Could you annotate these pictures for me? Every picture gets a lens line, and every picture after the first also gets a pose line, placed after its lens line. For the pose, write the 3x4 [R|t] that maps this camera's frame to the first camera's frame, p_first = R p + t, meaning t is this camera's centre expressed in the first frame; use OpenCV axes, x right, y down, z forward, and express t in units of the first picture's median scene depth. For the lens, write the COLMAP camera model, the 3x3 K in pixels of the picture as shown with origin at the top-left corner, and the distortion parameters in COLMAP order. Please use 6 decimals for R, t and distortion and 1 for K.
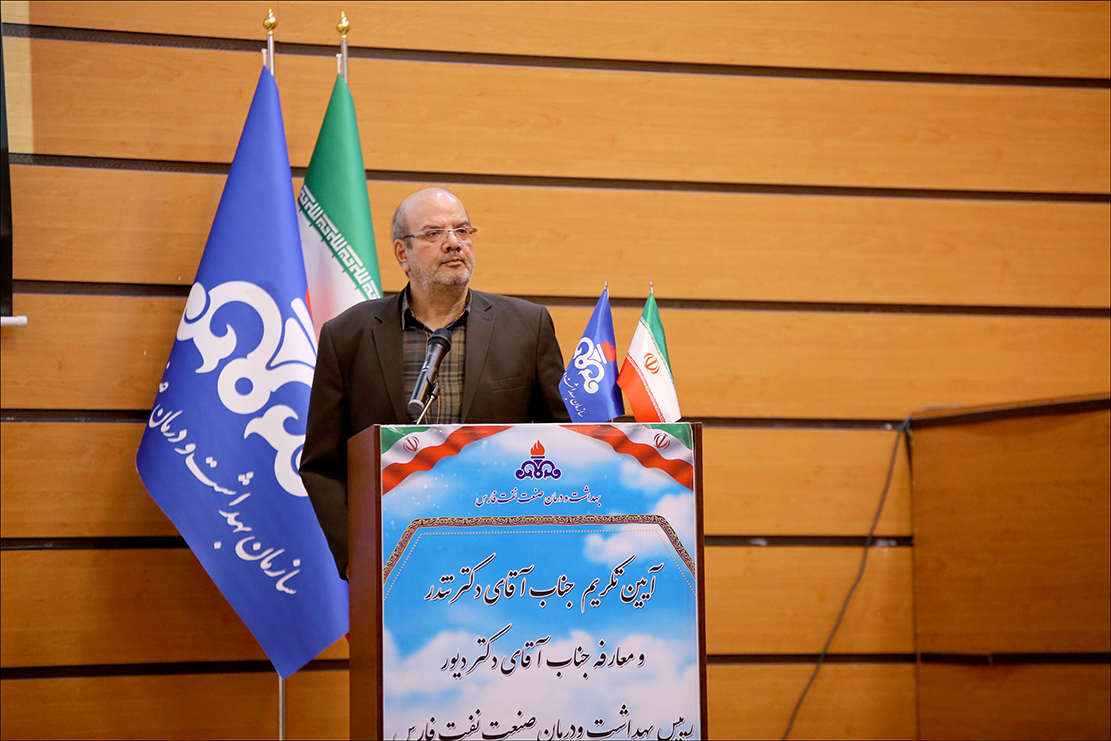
lens RADIAL K [[5402.4, 0, 555.5], [0, 5402.4, 370.5], [0, 0, 1]] dist [1.596962, 1.163408]
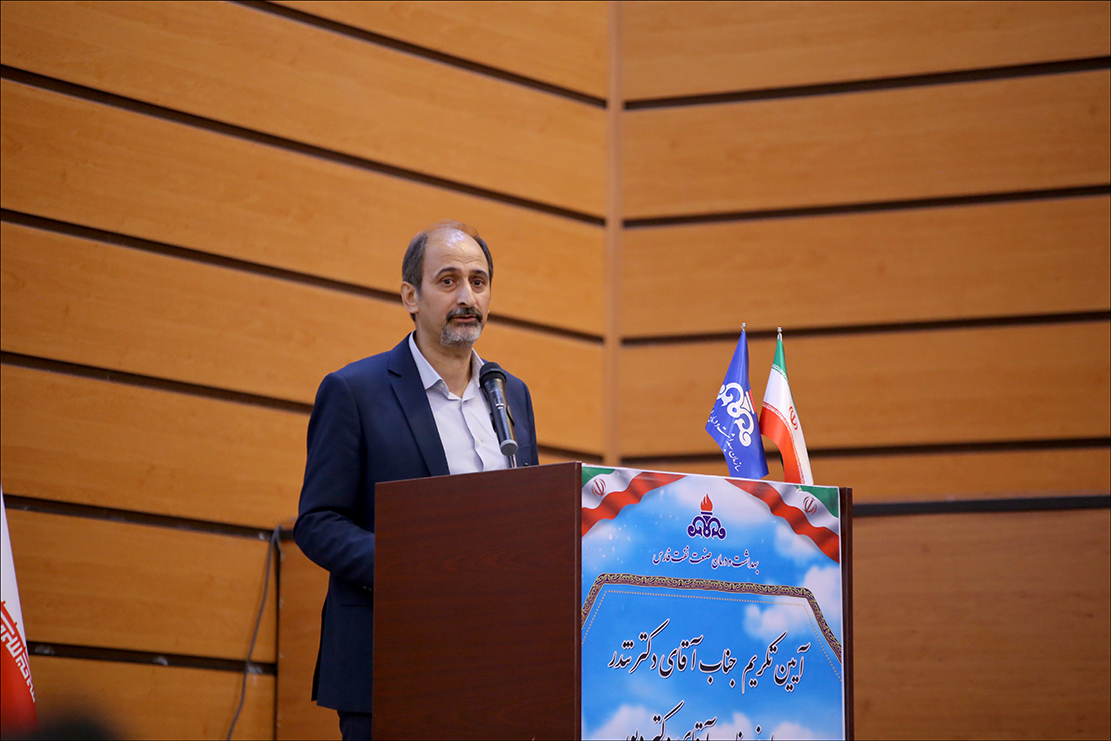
lens RADIAL K [[6272.8, 0, 555.5], [0, 6272.8, 370.5], [0, 0, 1]] dist [2.848831, 1.395251]
pose [[0.816066, 0.082224, 0.572080, -0.612453], [-0.052283, 0.996272, -0.068612, 0.064567], [-0.575589, 0.026082, 0.817323, 0.174249]]
